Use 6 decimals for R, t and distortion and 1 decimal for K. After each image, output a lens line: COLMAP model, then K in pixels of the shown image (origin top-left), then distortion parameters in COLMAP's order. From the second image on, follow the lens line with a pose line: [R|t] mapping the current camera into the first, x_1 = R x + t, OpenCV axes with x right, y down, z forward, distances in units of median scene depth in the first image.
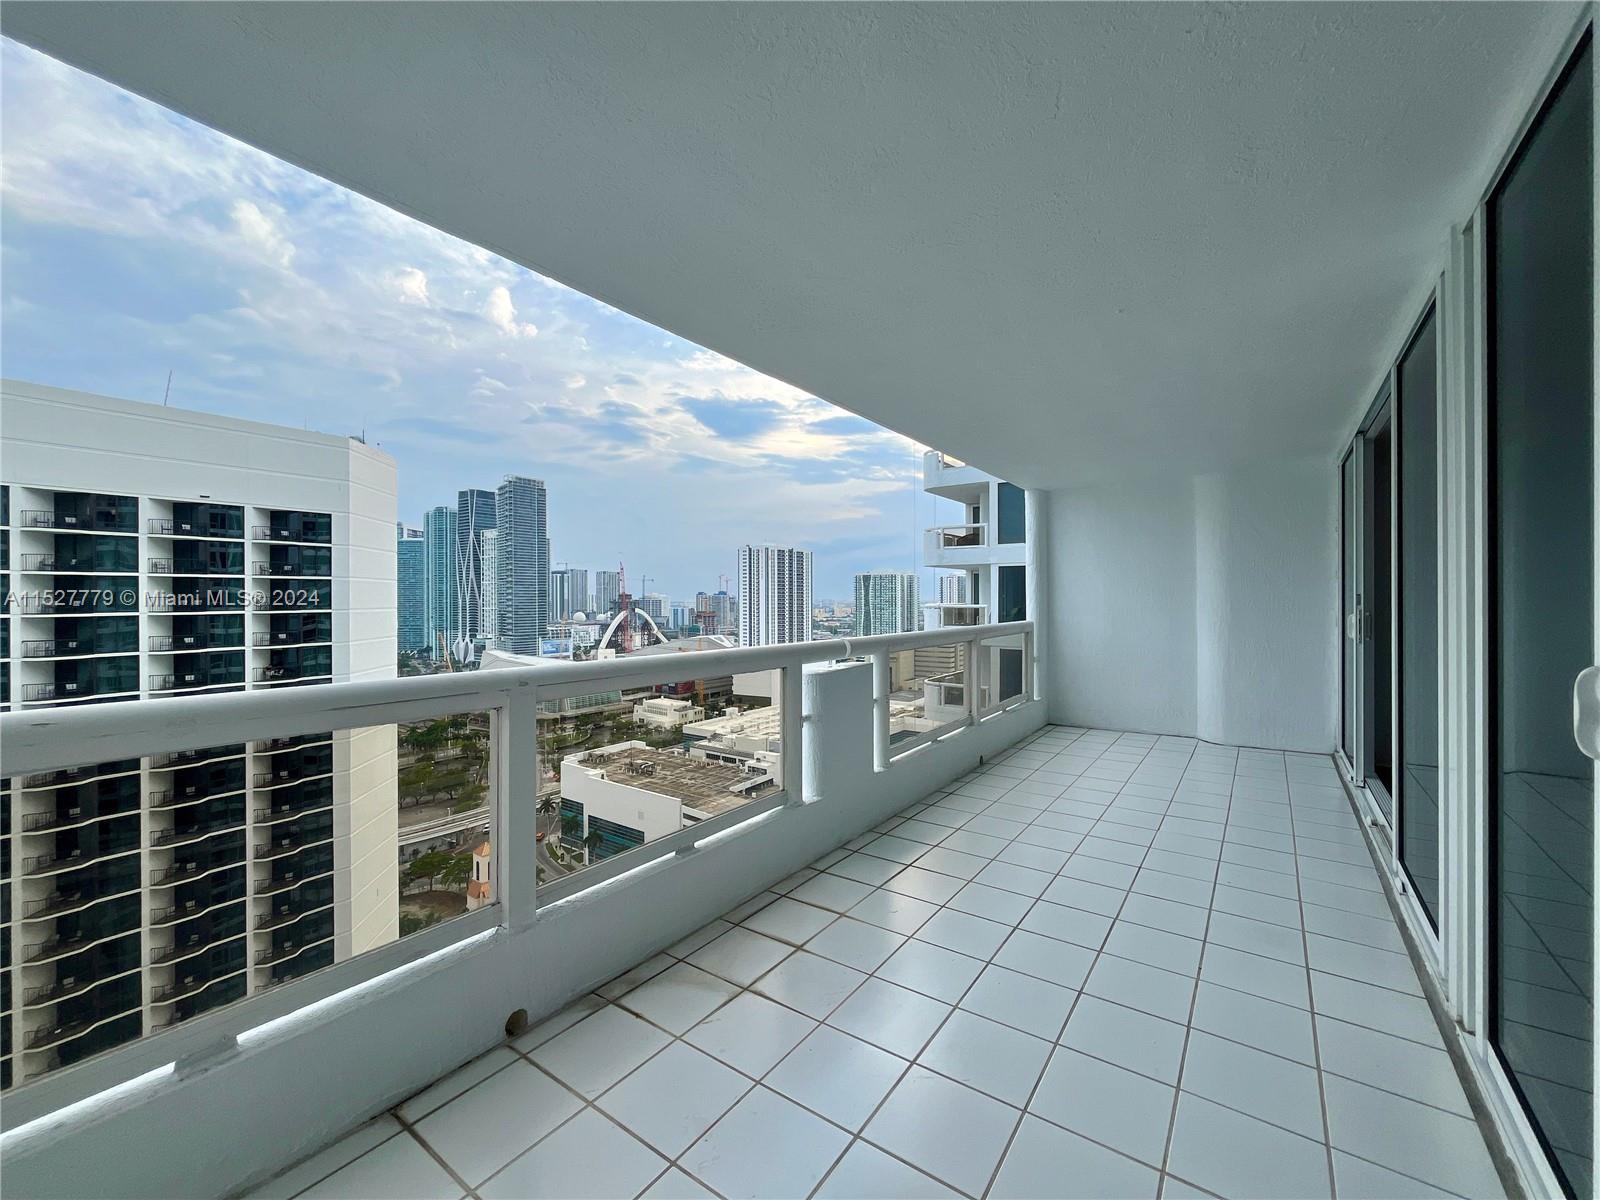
lens RADIAL K [[647.3, 0, 813.6], [0, 647.3, 610.5], [0, 0, 1]] dist [-0.005090, 0.002467]
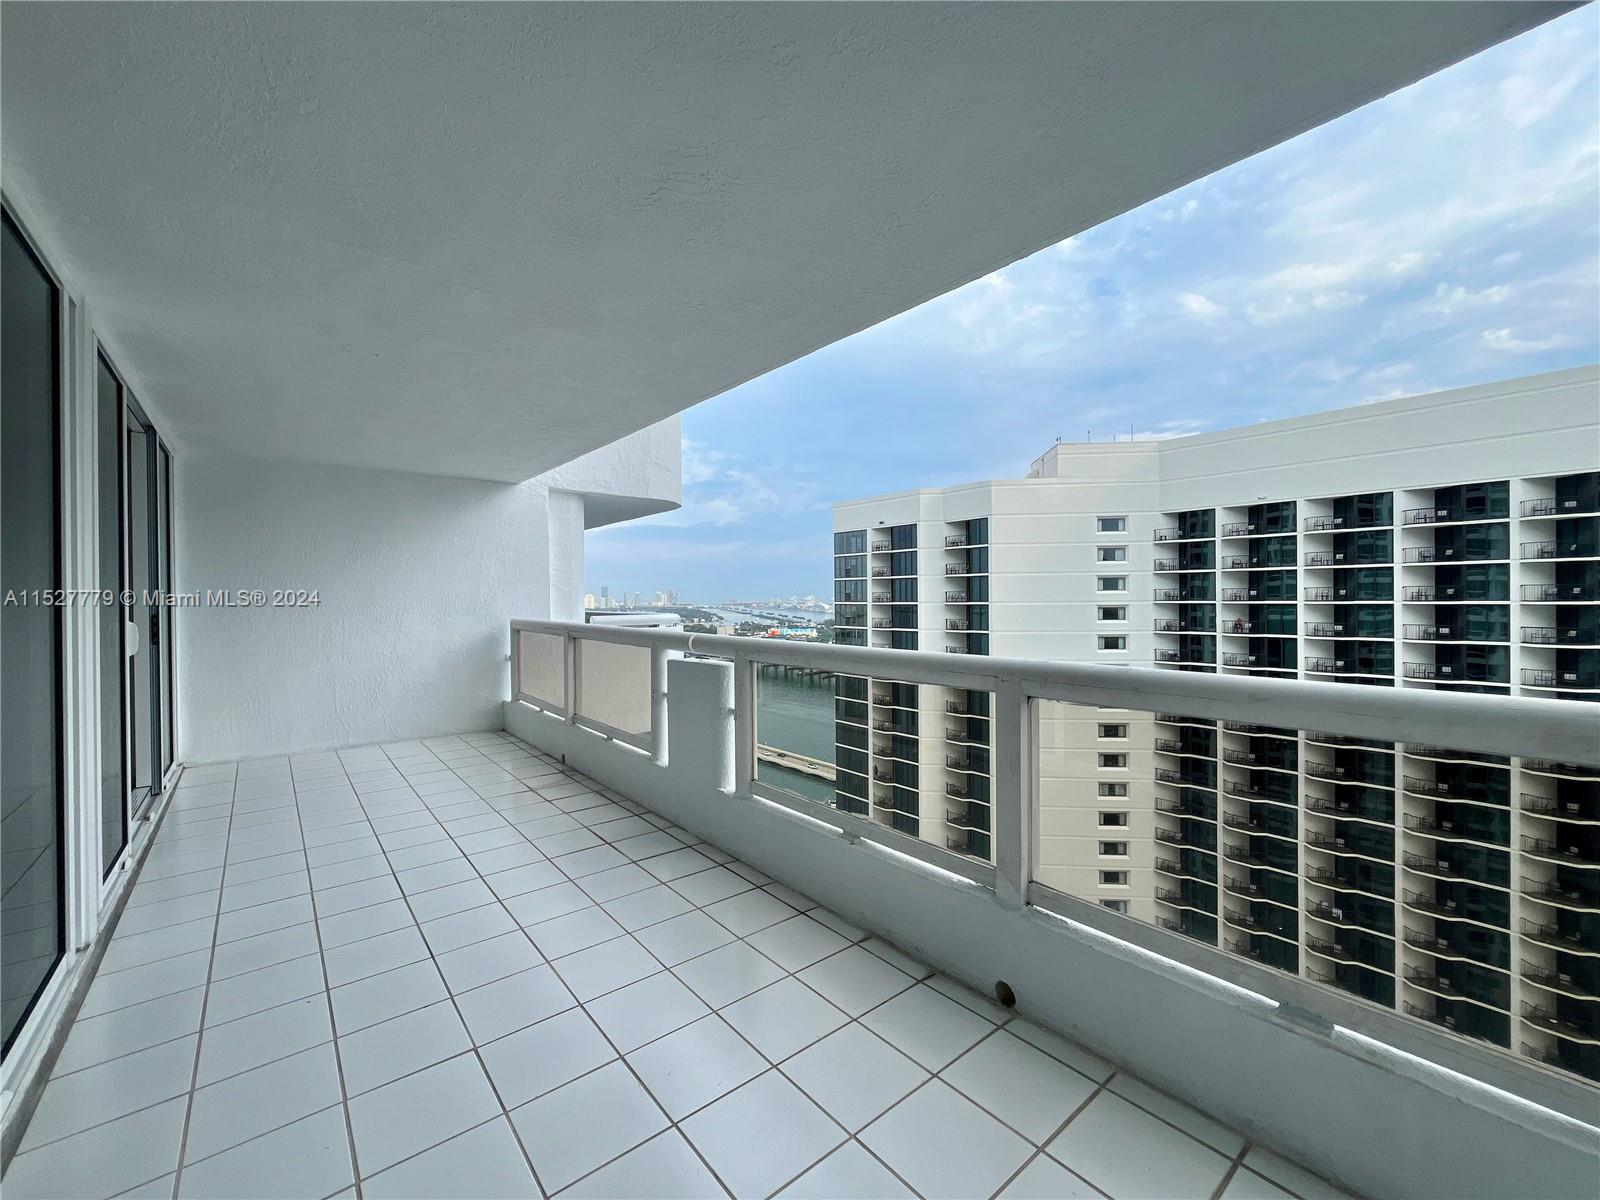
lens RADIAL K [[647.3, 0, 795.1], [0, 647.3, 593.4], [0, 0, 1]] dist [-0.005090, 0.002467]
pose [[-0.272879, 0.000106, -0.962048, 0.209294], [-0.005403, 0.999984, 0.001643, -0.005002], [0.962033, 0.005647, -0.272874, 0.302580]]
